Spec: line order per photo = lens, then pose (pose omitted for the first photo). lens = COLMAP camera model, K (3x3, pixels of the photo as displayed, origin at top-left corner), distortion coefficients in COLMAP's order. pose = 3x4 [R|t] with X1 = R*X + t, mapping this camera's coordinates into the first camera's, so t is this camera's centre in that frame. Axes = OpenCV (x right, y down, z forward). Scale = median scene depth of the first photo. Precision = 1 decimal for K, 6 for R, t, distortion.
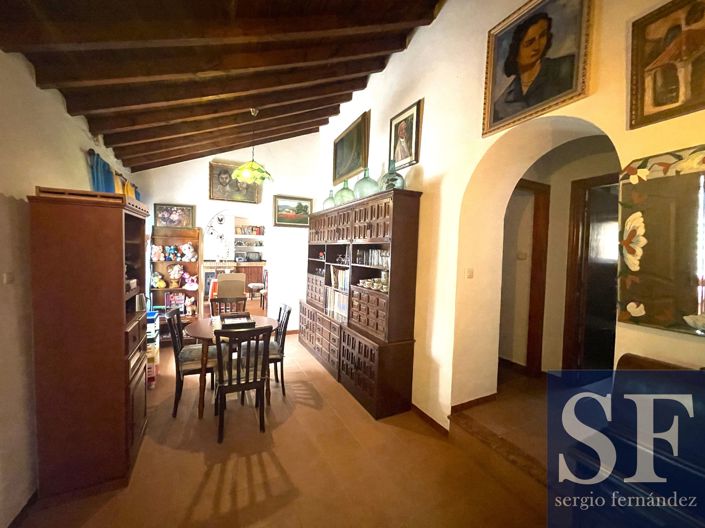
lens RADIAL K [[282.2, 0, 351.7], [0, 282.2, 260.4], [0, 0, 1]] dist [-0.002784, 0.000624]
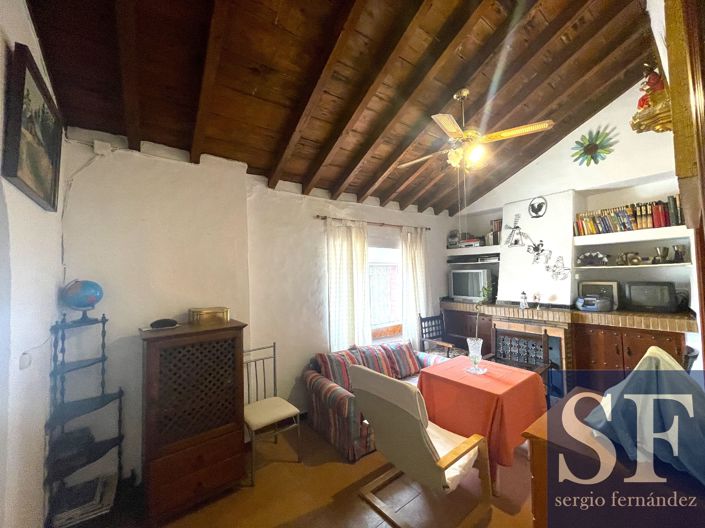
lens RADIAL K [[282.2, 0, 352.0], [0, 282.2, 267.5], [0, 0, 1]] dist [-0.002784, 0.000624]
pose [[0.185045, -0.063164, -0.980698, -0.099076], [0.001350, 0.997948, -0.064020, -0.026581], [0.982729, 0.010523, 0.184750, 0.632391]]
